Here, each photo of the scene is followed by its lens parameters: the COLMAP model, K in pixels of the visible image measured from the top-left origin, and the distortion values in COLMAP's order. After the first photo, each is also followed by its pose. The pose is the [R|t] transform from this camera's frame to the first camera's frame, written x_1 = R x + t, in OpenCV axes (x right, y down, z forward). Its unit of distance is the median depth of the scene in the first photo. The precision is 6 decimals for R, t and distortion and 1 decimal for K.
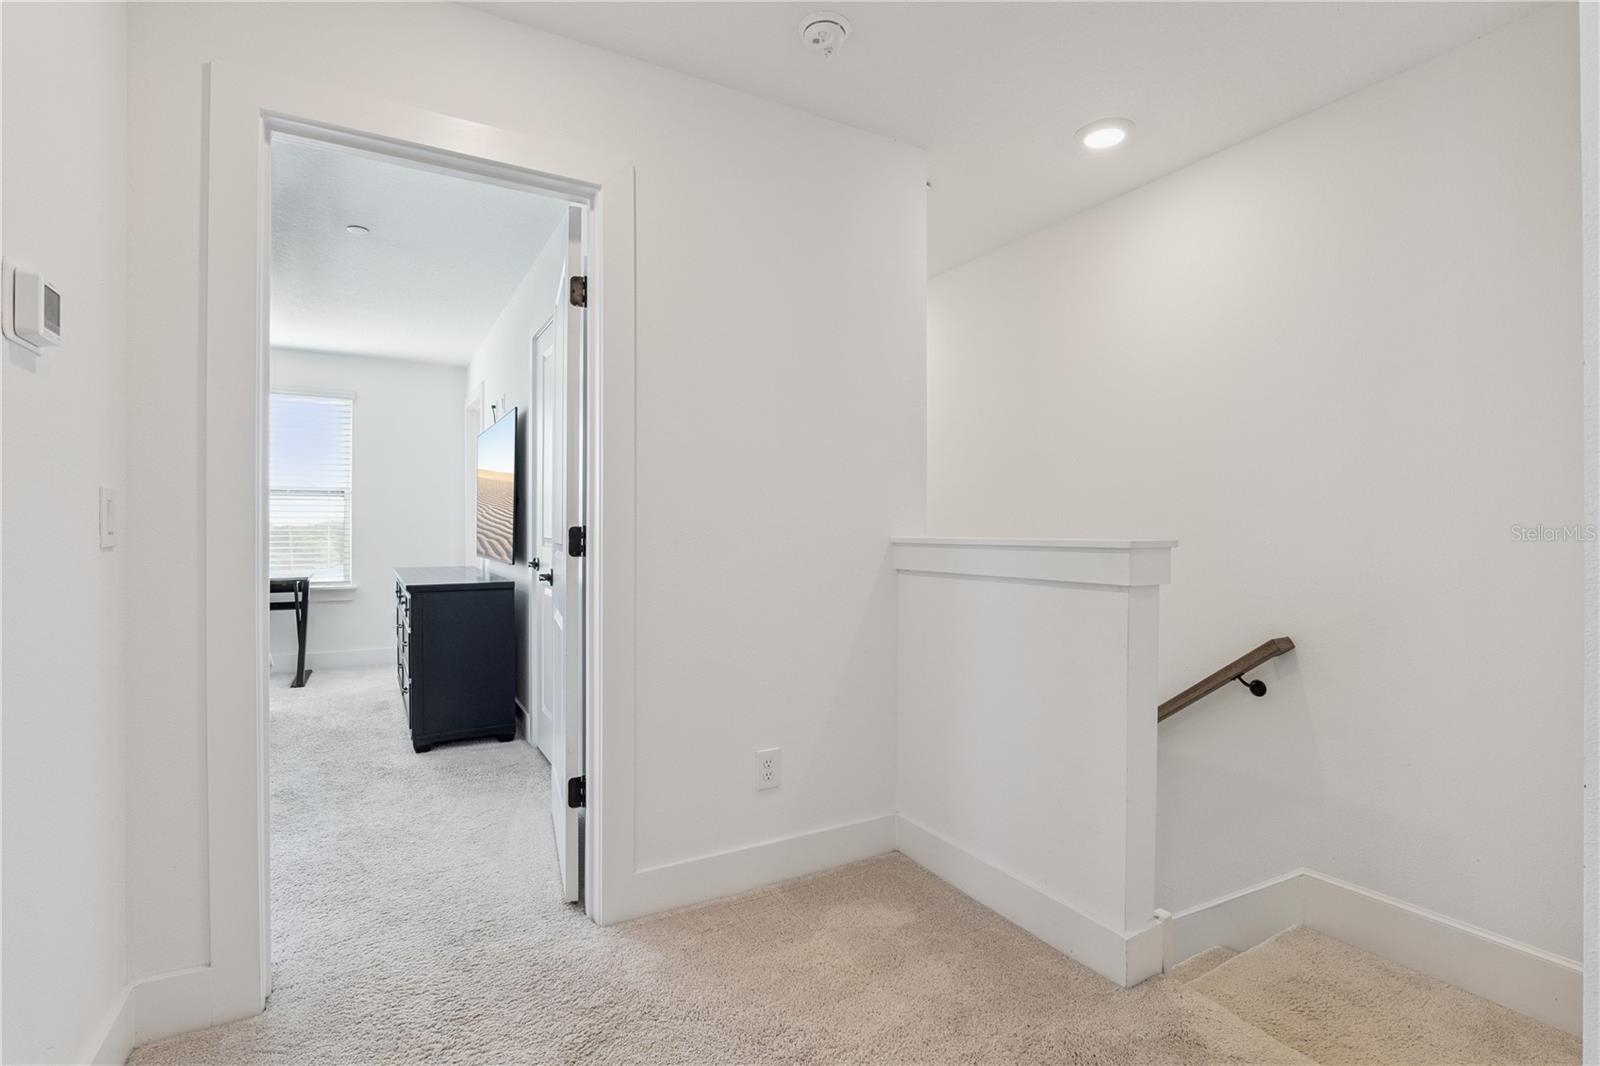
lens RADIAL K [[764.7, 0, 801.4], [0, 764.7, 530.8], [0, 0, 1]] dist [-0.010706, 0.002947]
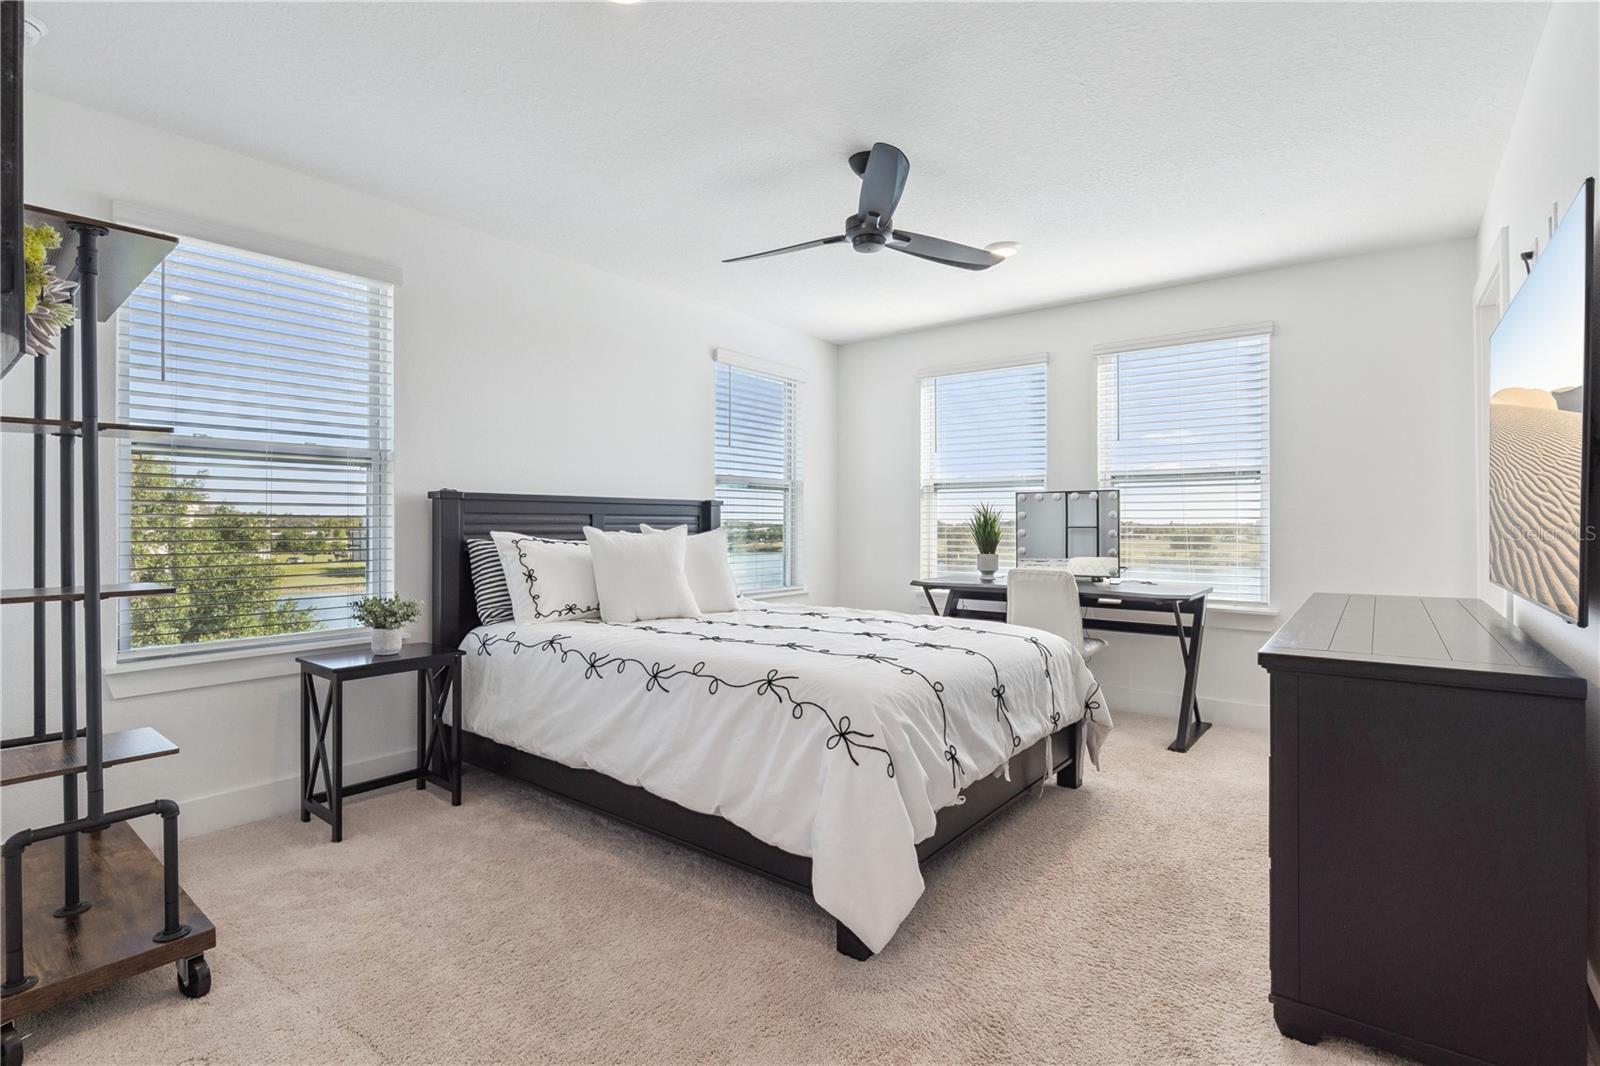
lens RADIAL K [[764.7, 0, 801.3], [0, 764.7, 528.9], [0, 0, 1]] dist [-0.010706, 0.002947]
pose [[0.391933, -0.009038, -0.919949, -0.142721], [0.001720, 0.999957, -0.009091, 0.007015], [0.919992, 0.001981, 0.391932, 0.384175]]
